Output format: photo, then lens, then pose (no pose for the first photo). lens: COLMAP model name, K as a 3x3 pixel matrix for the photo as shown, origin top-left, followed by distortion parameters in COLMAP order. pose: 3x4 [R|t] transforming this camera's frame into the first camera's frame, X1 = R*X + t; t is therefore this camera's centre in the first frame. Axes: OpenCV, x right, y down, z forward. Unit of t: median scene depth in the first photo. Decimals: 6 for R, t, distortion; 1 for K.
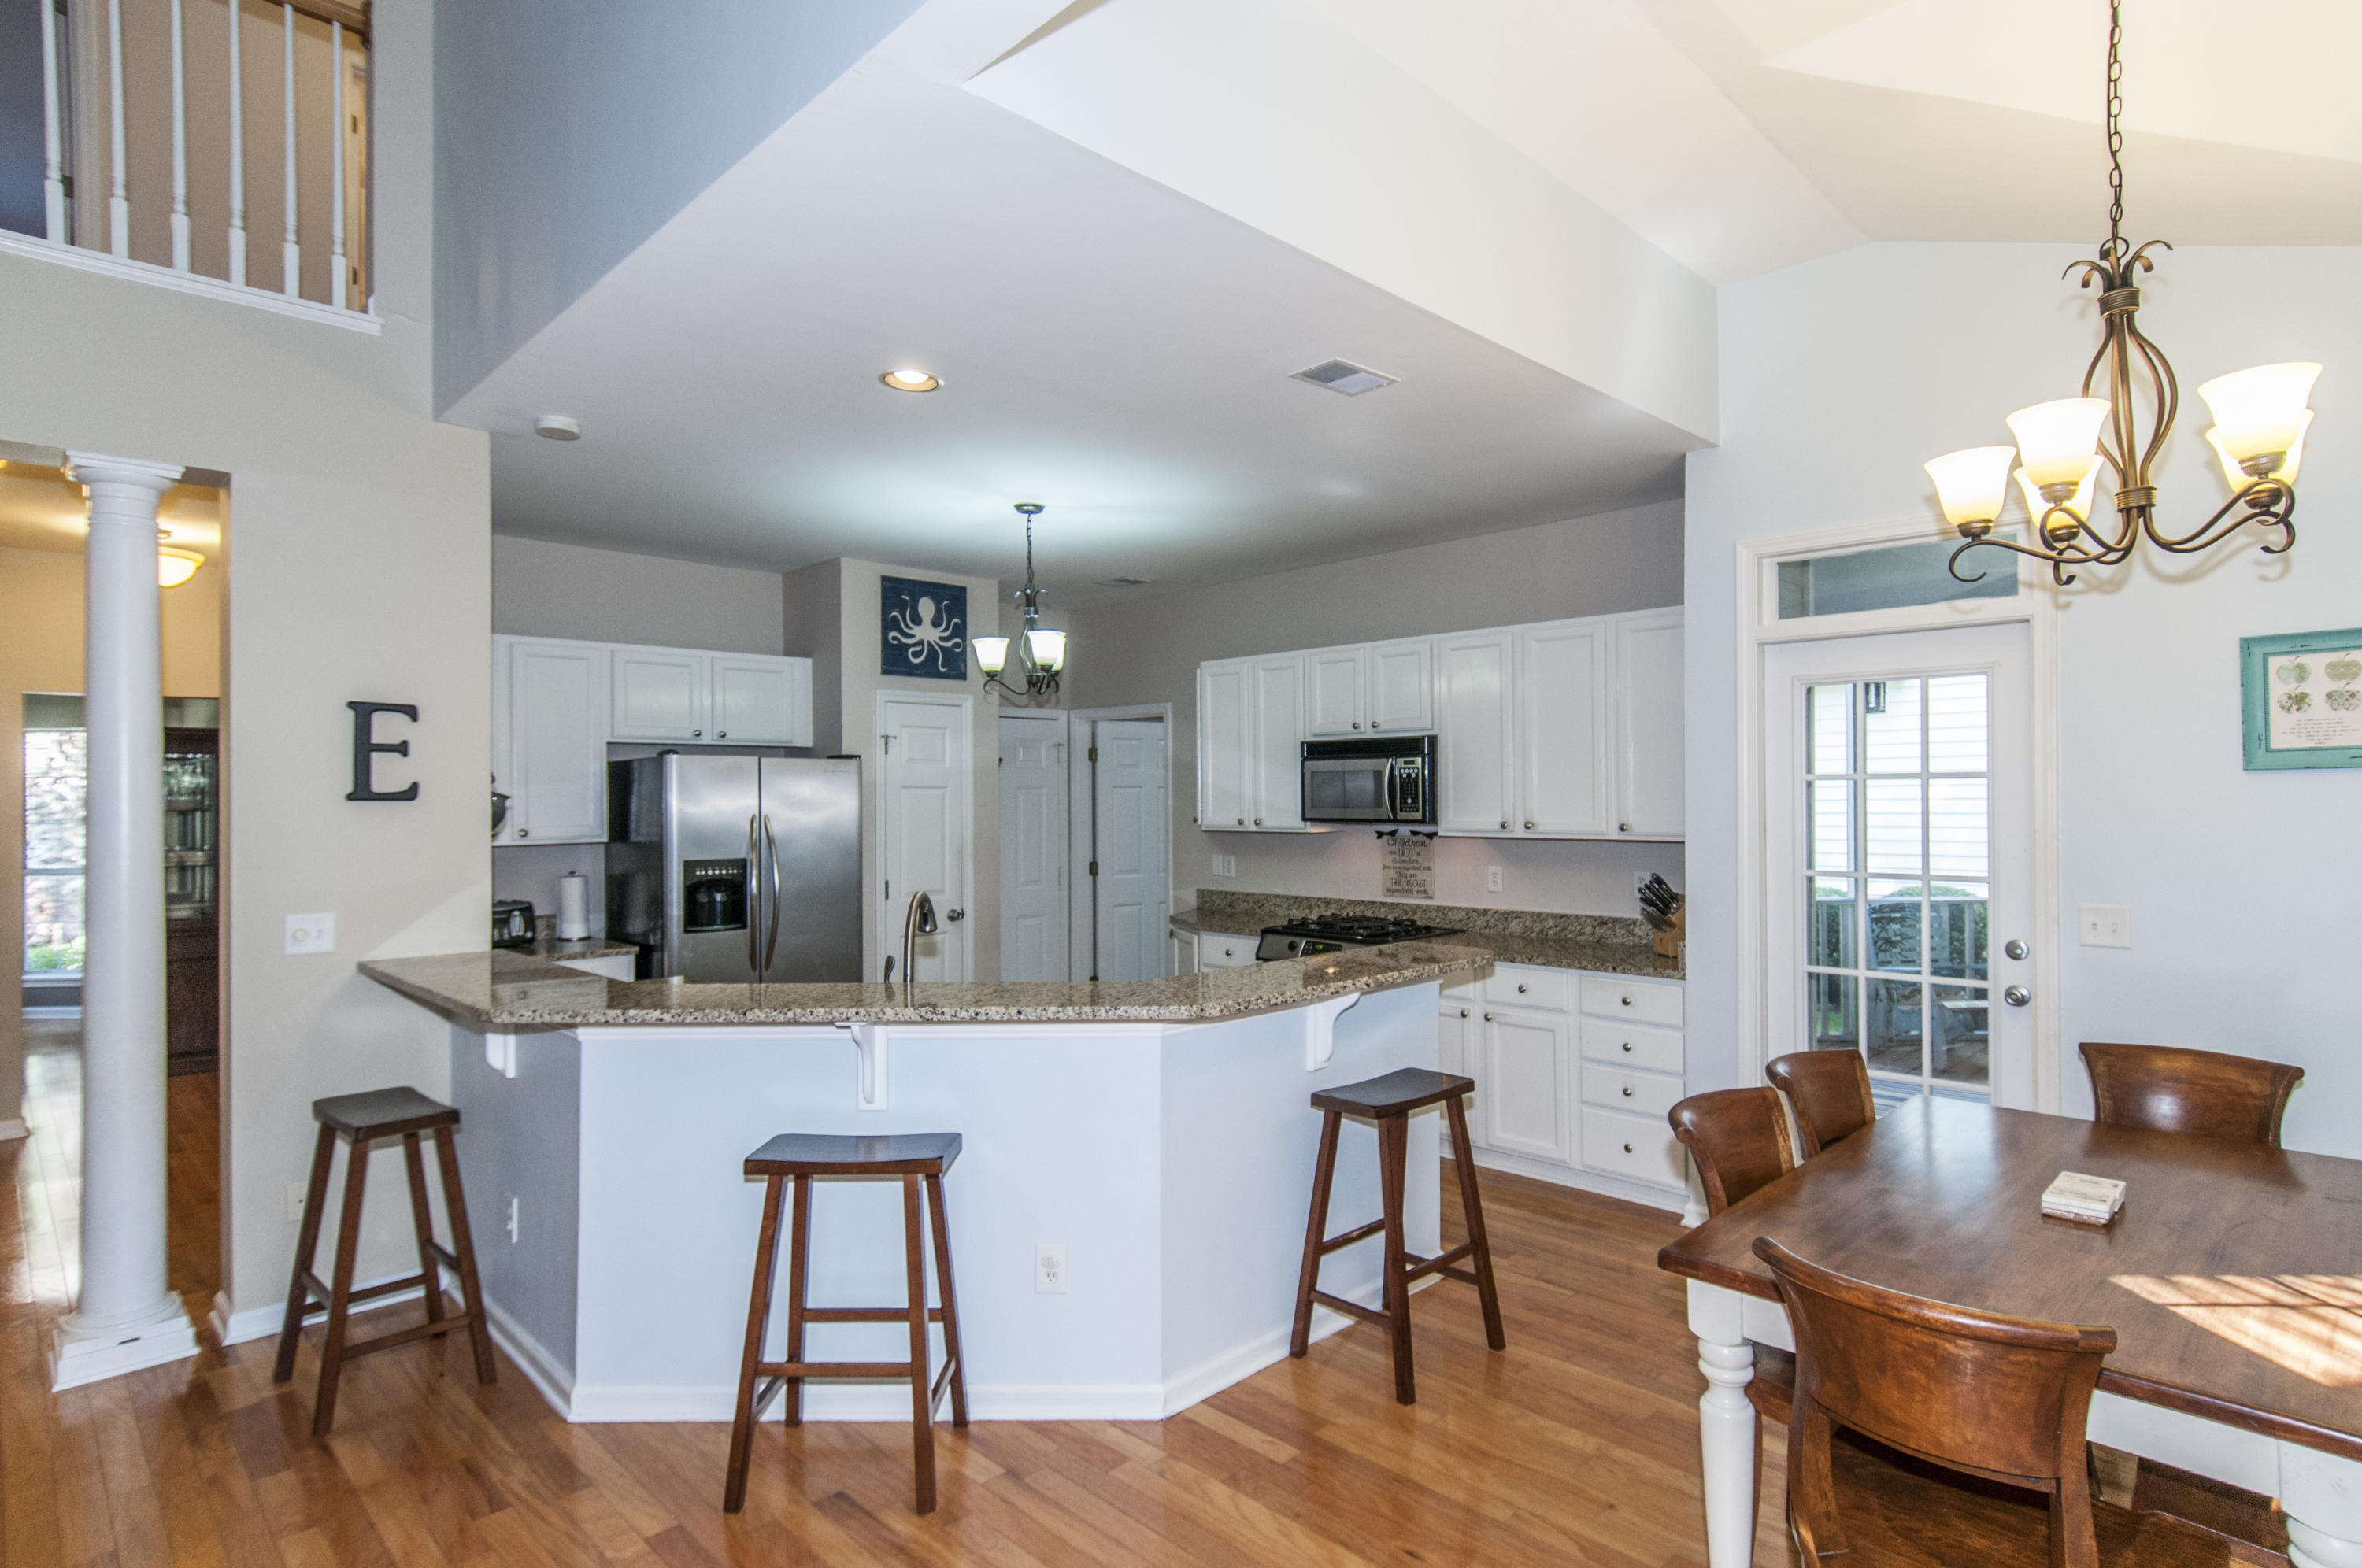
lens RADIAL K [[1218.8, 0, 1215.5], [0, 1218.8, 789.2], [0, 0, 1]] dist [0.019480, -0.014873]
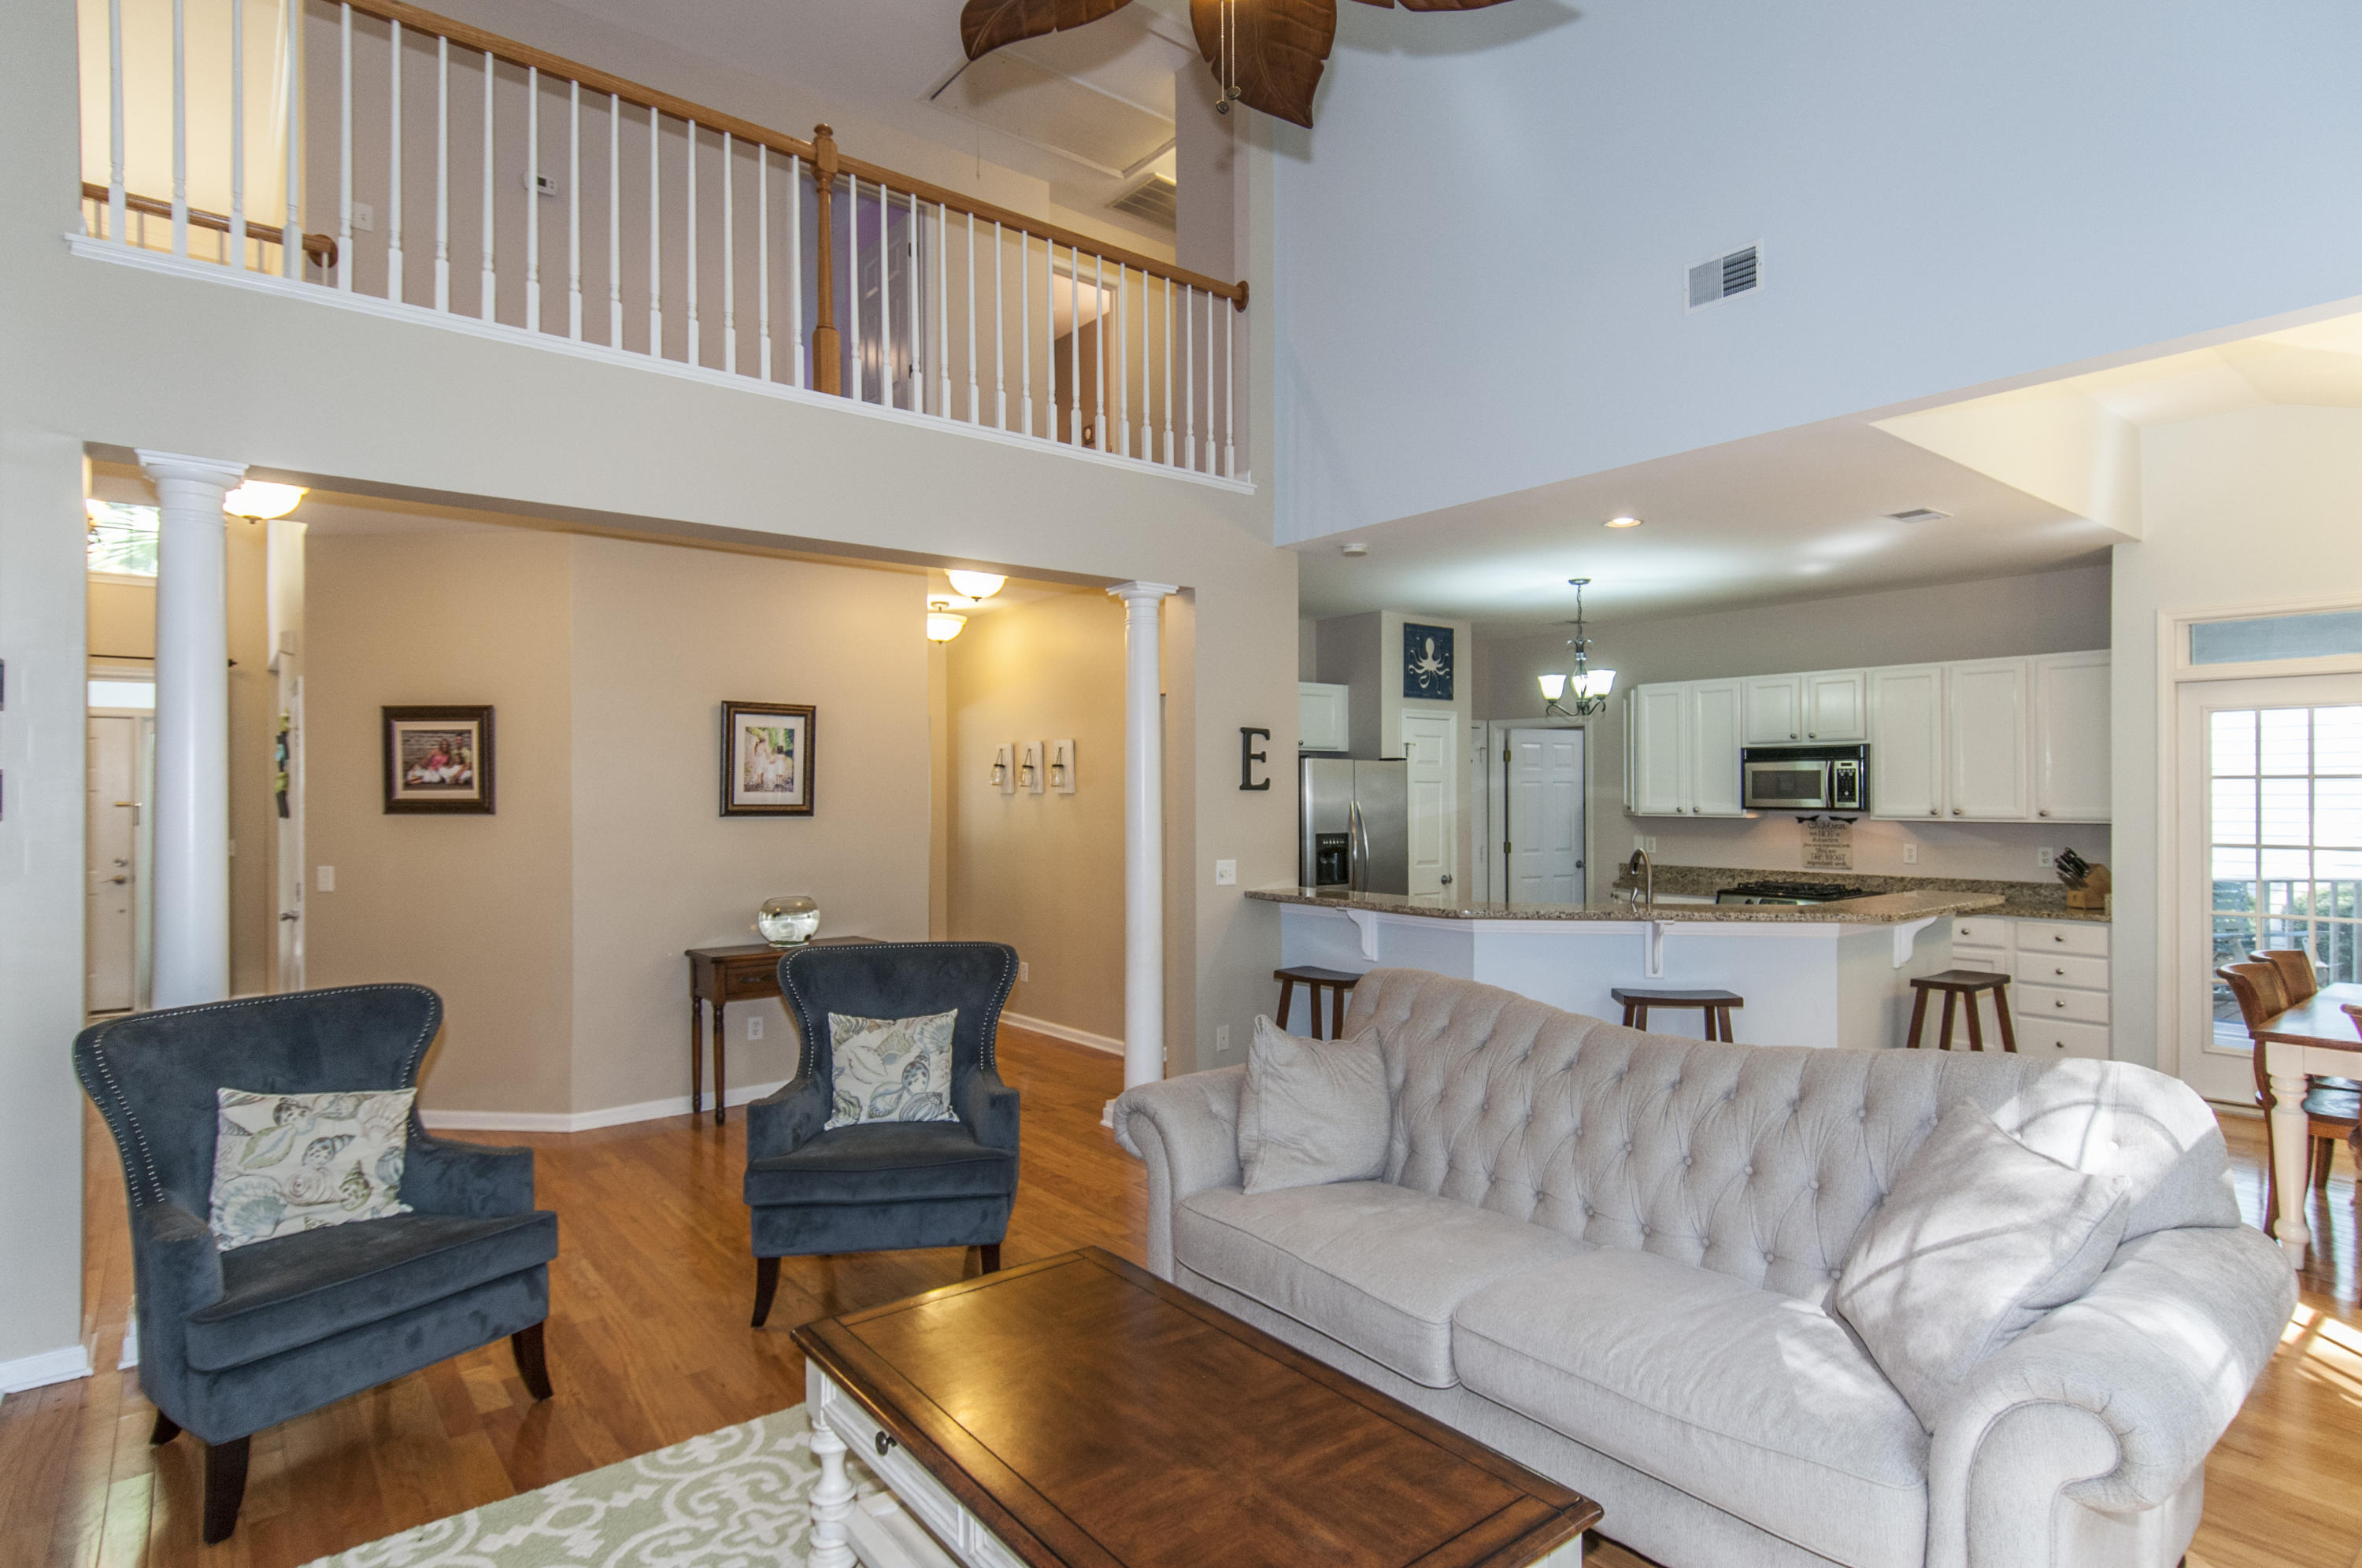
lens RADIAL K [[1224.8, 0, 1210.8], [0, 1224.8, 780.8], [0, 0, 1]] dist [0.003644, -0.000463]
pose [[0.994769, 0.003747, -0.102086, -0.426160], [-0.003825, 0.999993, -0.000570, -0.001103], [0.102083, 0.000957, 0.994775, -0.429032]]
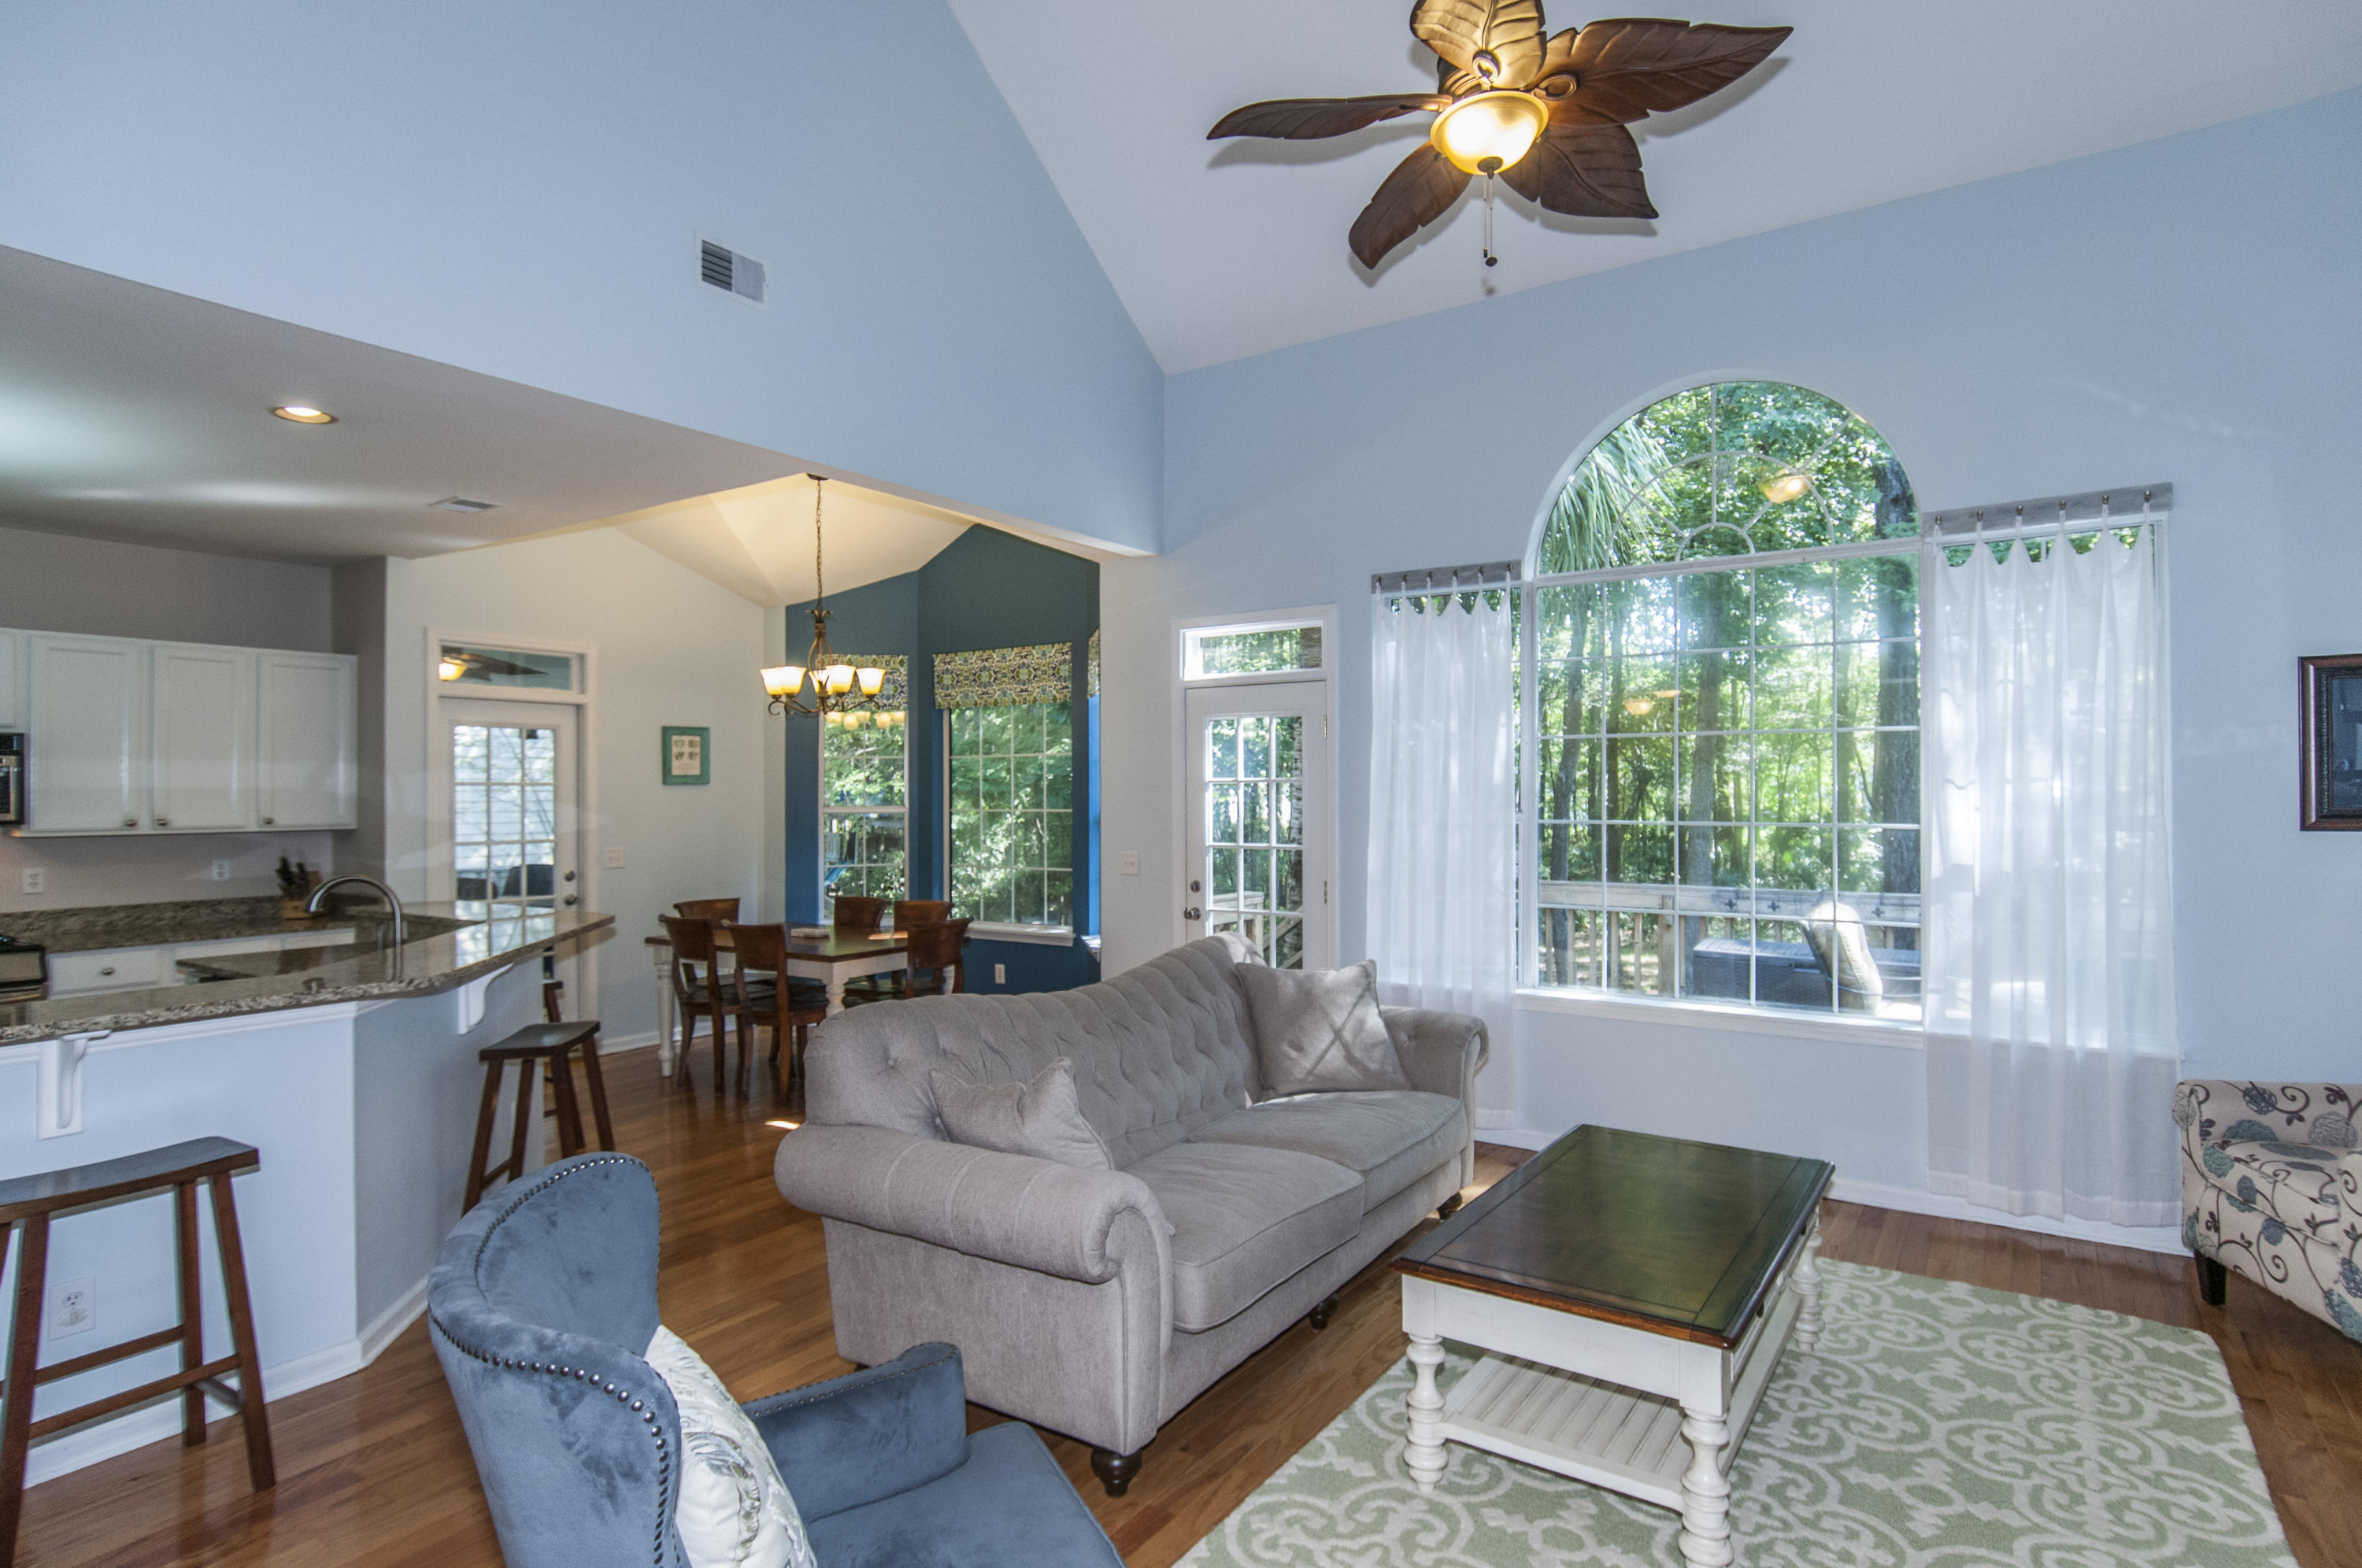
lens RADIAL K [[1224.8, 0, 1210.8], [0, 1224.8, 780.8], [0, 0, 1]] dist [0.003644, -0.000463]
pose [[-0.196255, 0.014986, 0.980438, -1.038980], [-0.000545, 0.999881, -0.015392, 0.008409], [-0.980553, -0.003555, -0.196223, 0.290545]]
